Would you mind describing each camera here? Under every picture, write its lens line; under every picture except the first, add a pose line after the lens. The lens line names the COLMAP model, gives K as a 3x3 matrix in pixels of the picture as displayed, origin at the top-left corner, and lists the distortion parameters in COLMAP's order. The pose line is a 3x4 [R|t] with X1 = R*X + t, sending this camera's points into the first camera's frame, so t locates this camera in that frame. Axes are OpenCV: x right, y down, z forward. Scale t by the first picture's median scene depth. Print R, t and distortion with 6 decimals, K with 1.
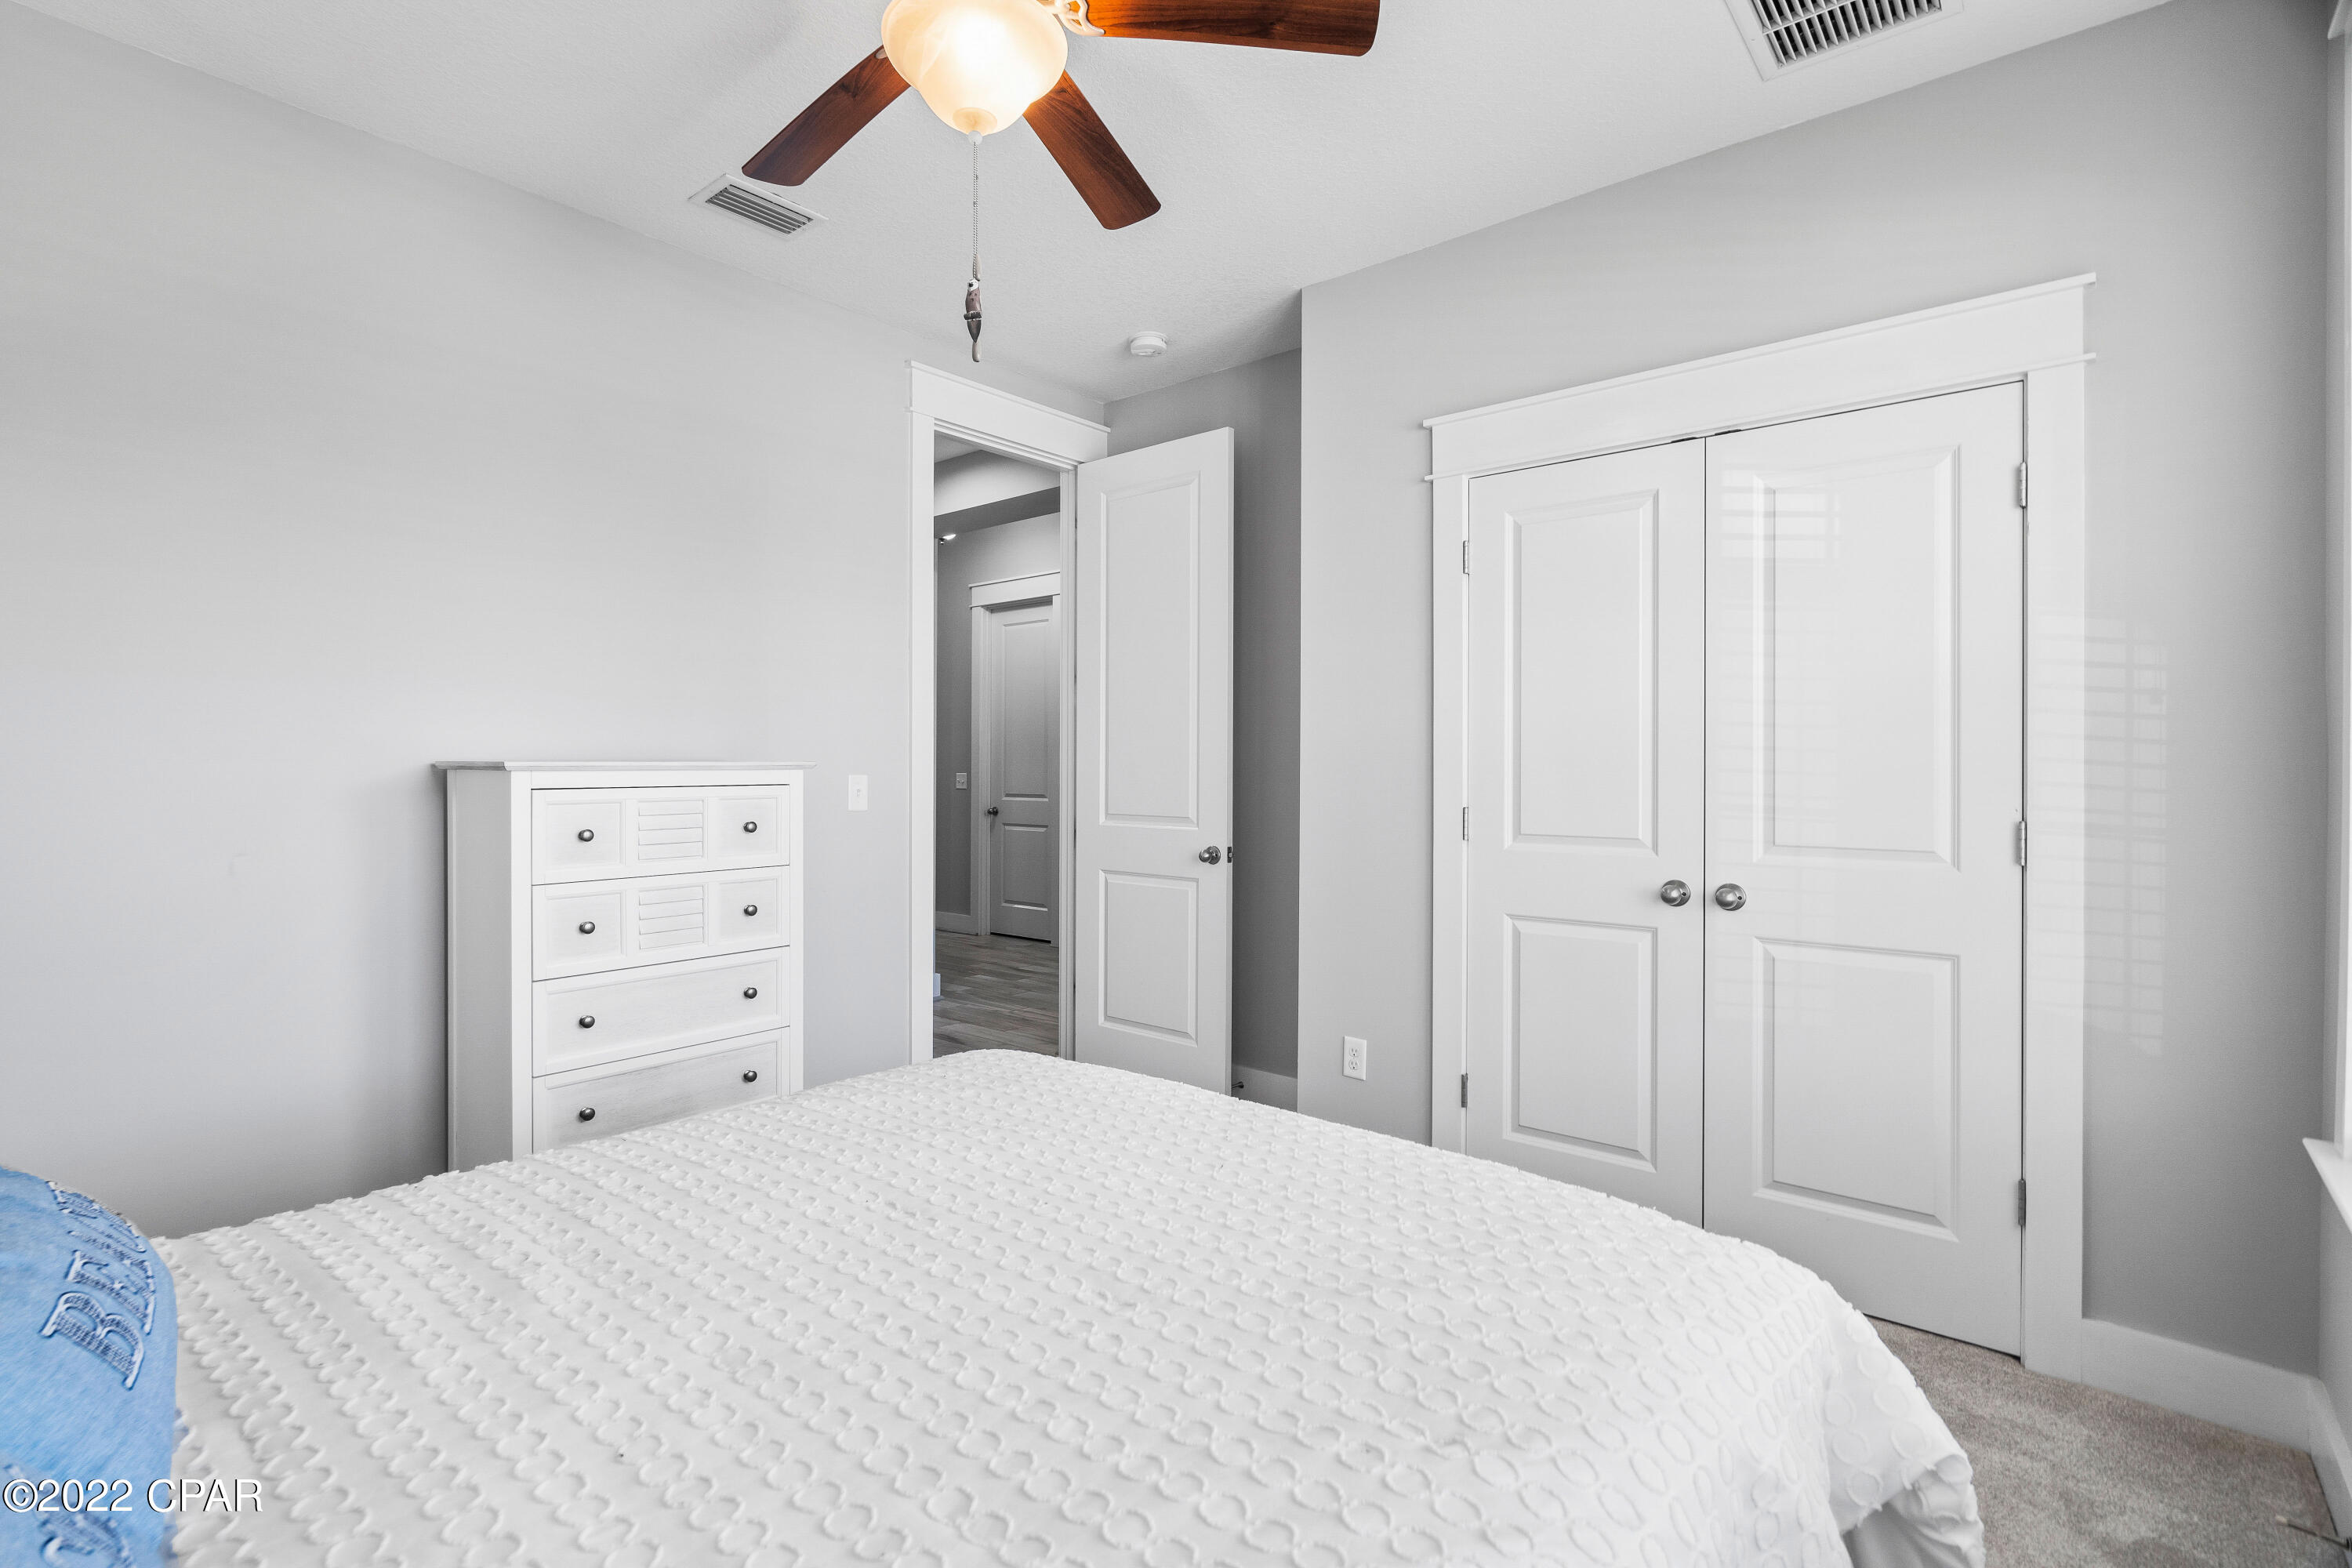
lens RADIAL K [[1104.9, 0, 1176.0], [0, 1104.9, 784.0], [0, 0, 1]] dist [0.012448, -0.000185]
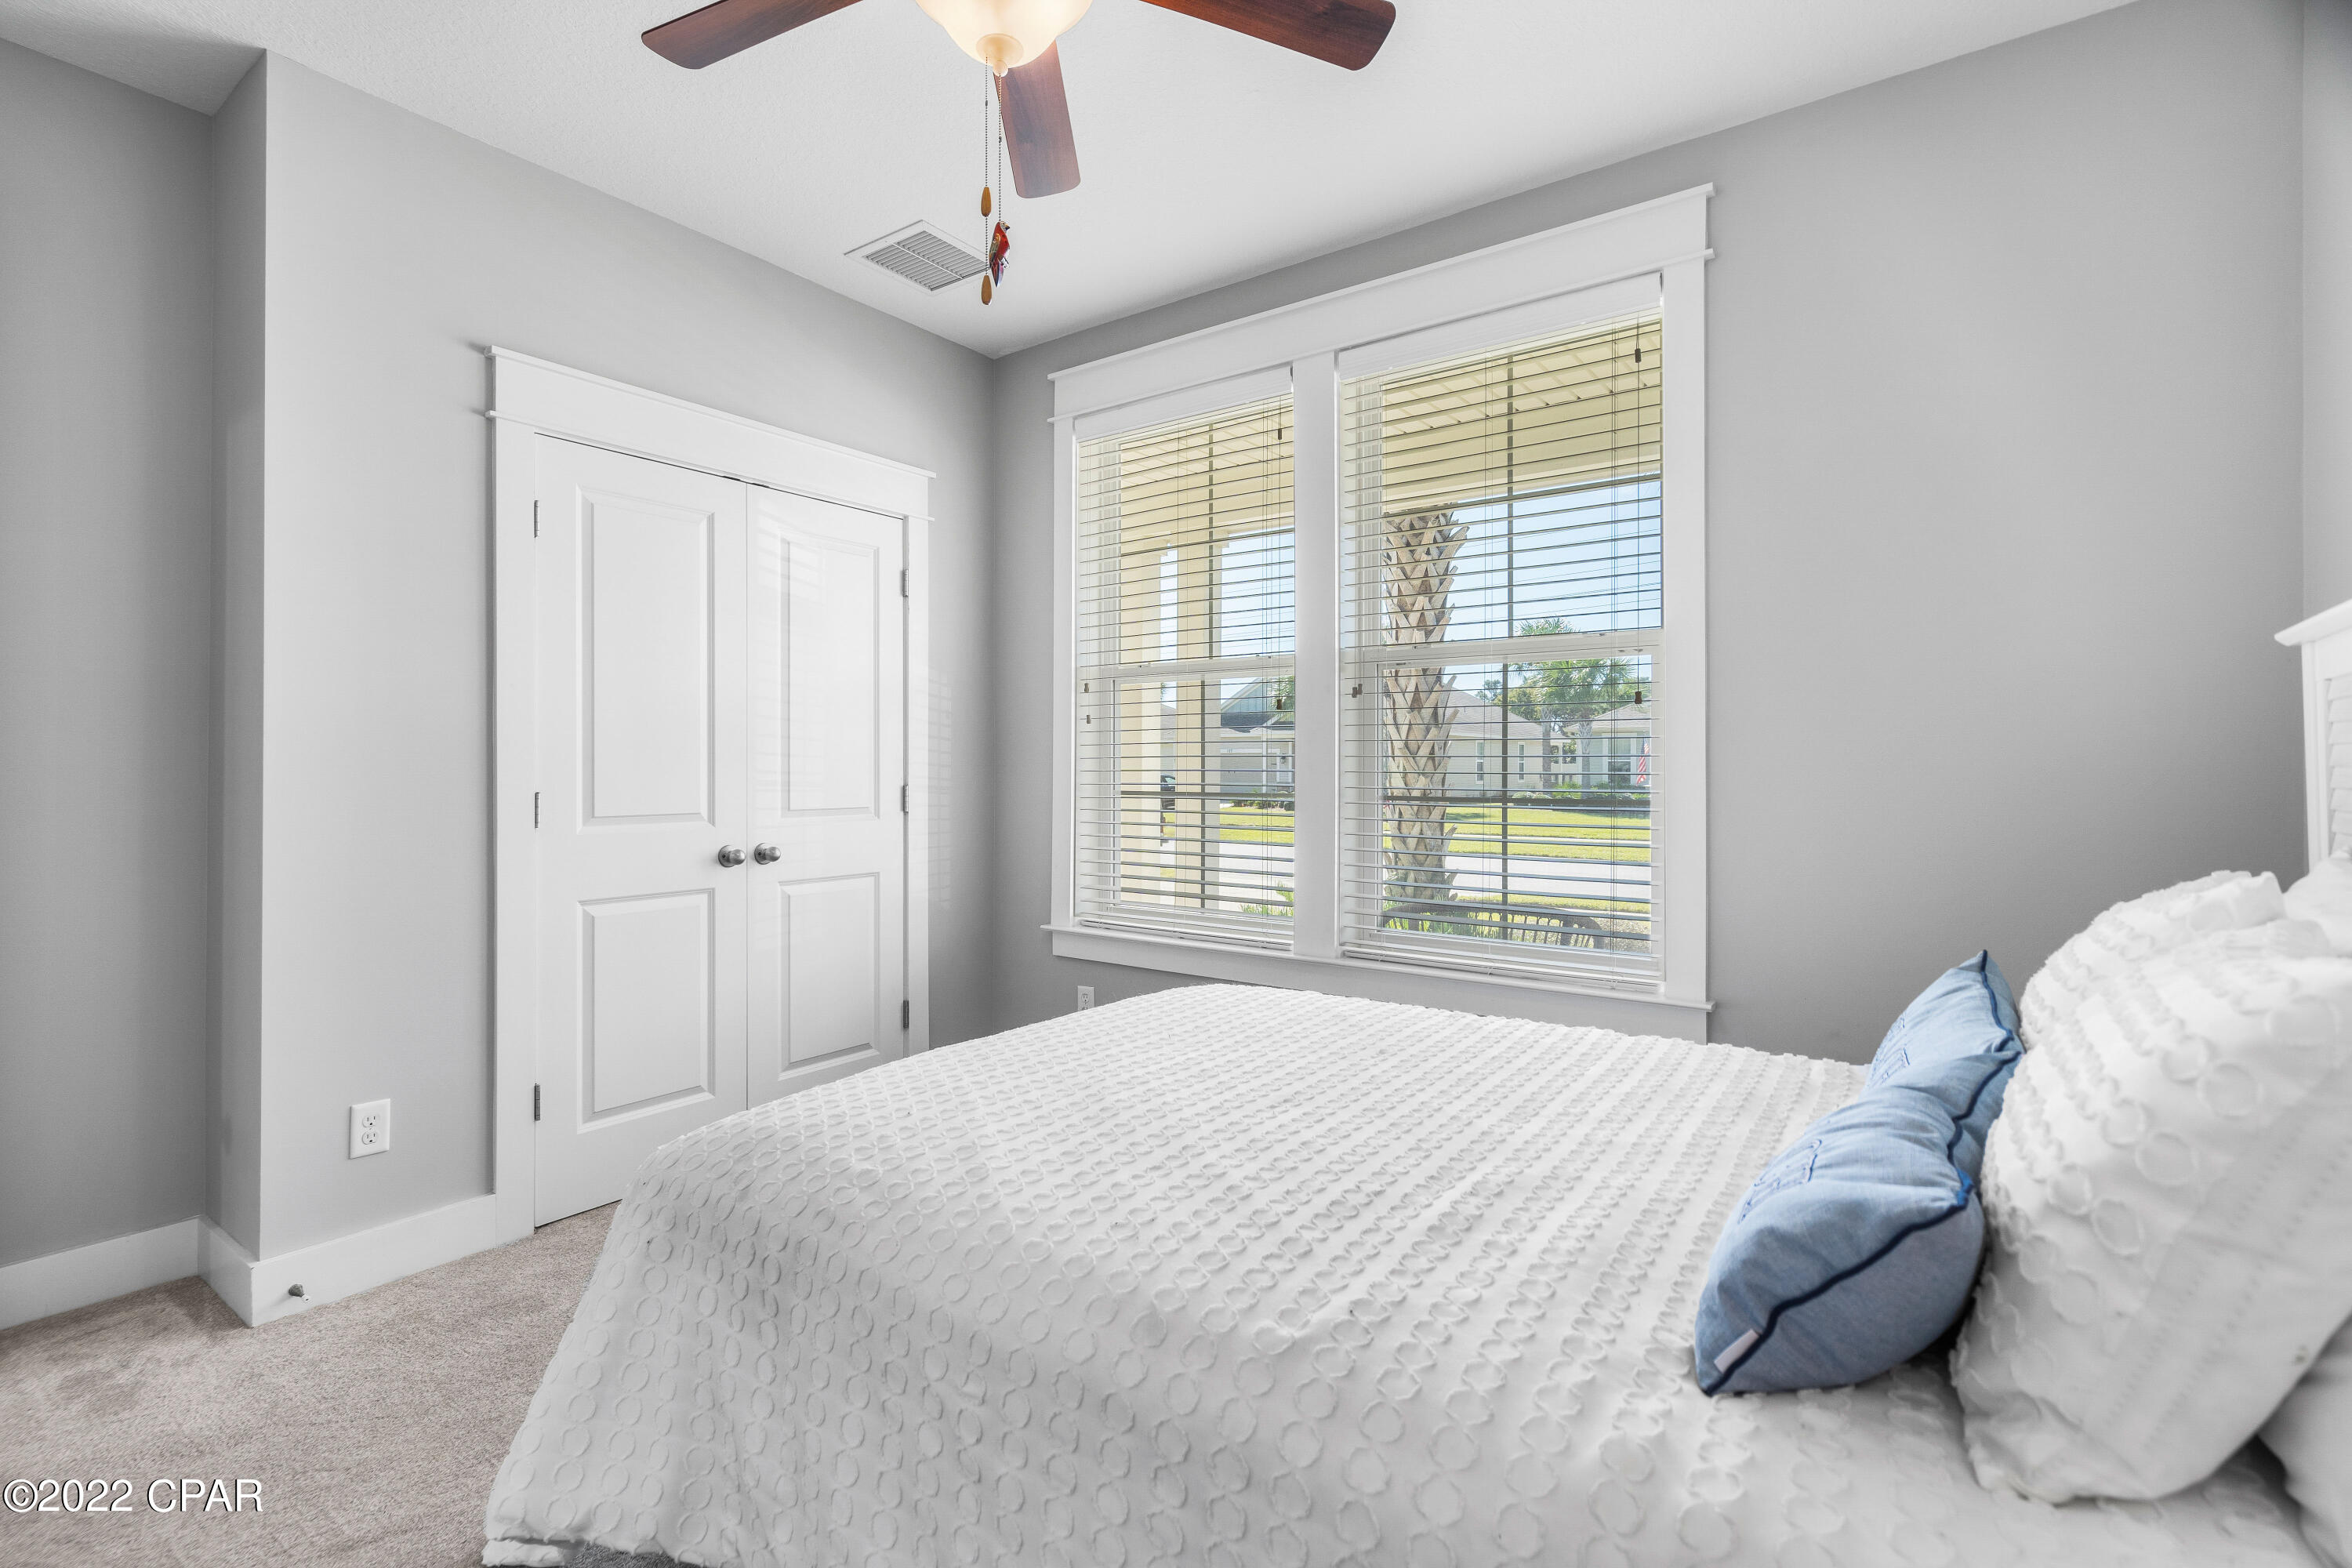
lens RADIAL K [[1113.9, 0, 1131.1], [0, 1113.9, 766.4], [0, 0, 1]] dist [0.003879, 0.000539]
pose [[-0.050071, -0.011191, 0.998683, -0.782803], [0.002318, 0.999933, 0.011321, -0.011103], [-0.998743, 0.002882, -0.050042, 0.638929]]
